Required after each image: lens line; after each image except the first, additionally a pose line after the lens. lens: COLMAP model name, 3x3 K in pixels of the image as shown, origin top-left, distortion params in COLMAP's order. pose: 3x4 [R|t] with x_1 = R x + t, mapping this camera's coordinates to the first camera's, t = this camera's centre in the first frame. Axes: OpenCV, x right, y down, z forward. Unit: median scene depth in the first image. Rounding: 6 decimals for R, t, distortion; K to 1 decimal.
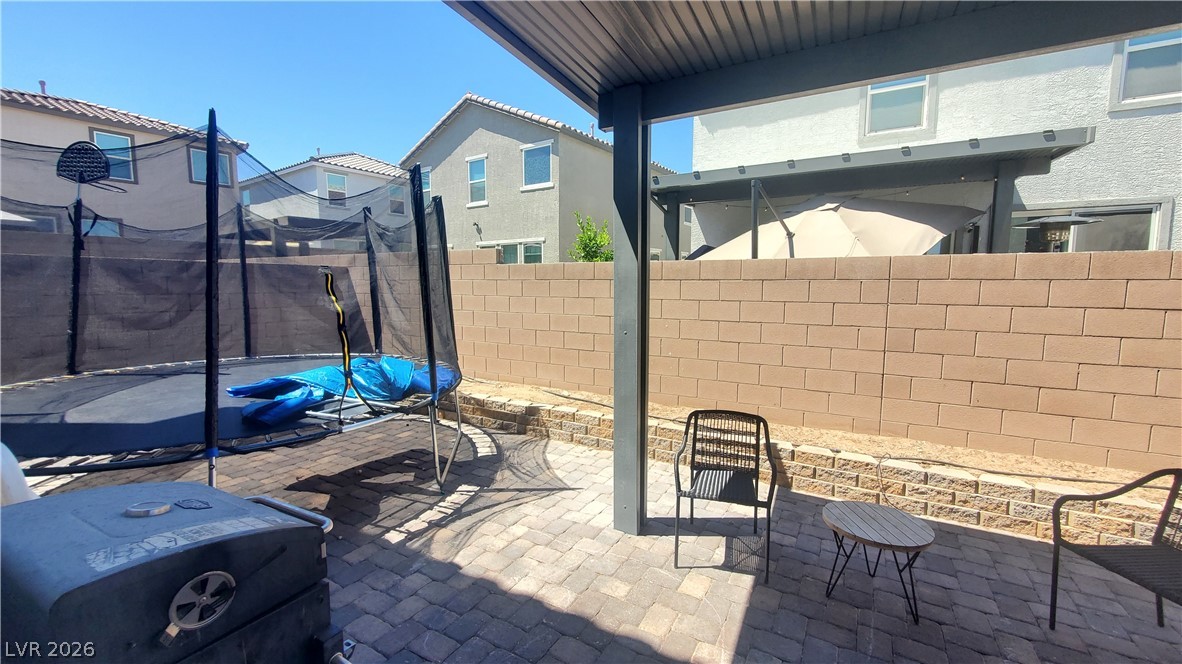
lens RADIAL K [[473.3, 0, 591.0], [0, 473.3, 332.0], [0, 0, 1]] dist [-0.003592, -0.000158]
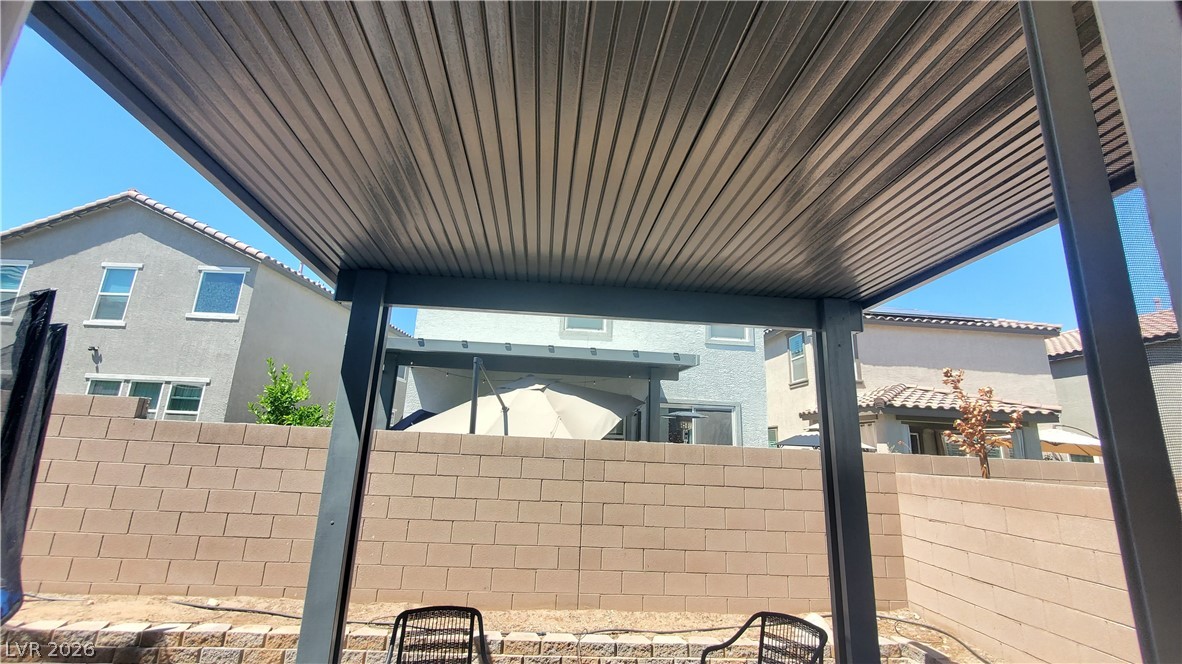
lens RADIAL K [[485.2, 0, 595.2], [0, 485.2, 332.0], [0, 0, 1]] dist [-0.002279, -0.000341]
pose [[0.829207, 0.162696, 0.534739, -0.032123], [0.017623, 0.948613, -0.315946, -0.021702], [-0.558664, 0.271409, 0.783730, -0.035254]]
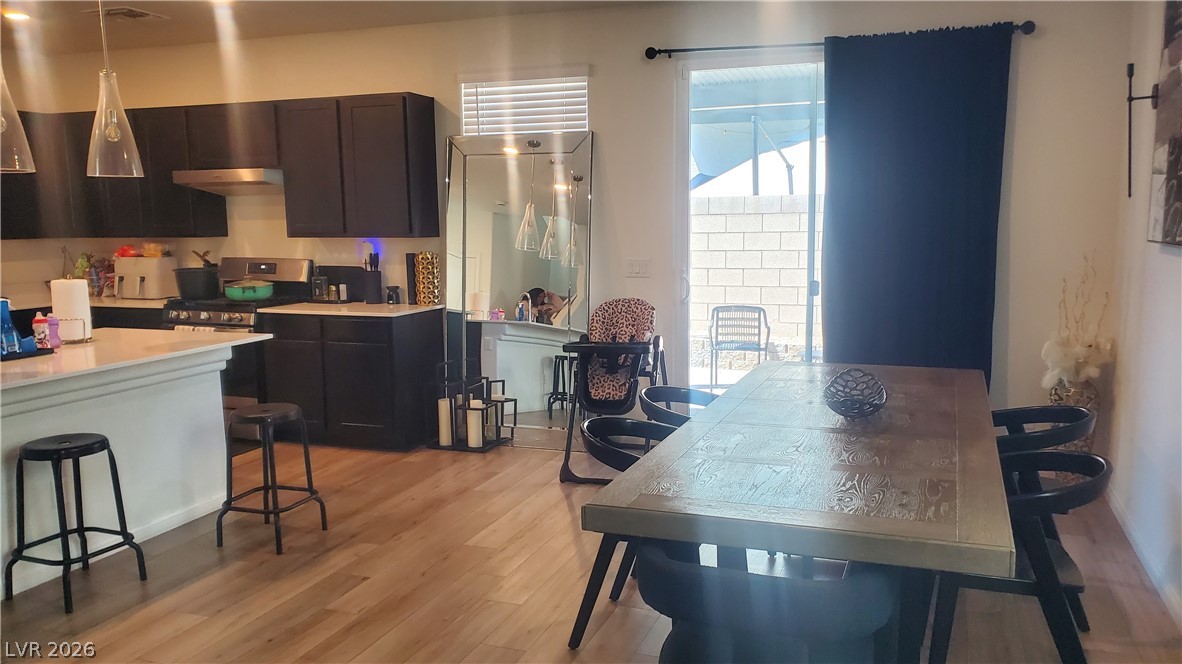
lens RADIAL K [[912.5, 0, 629.3], [0, 912.5, 334.1], [0, 0, 1]] dist [0.121005, -0.240541]
pose [[0.981680, -0.032261, 0.187784, -0.321170], [0.027443, 0.999225, 0.028205, 0.093241], [-0.188548, -0.022535, 0.981805, -0.952010]]
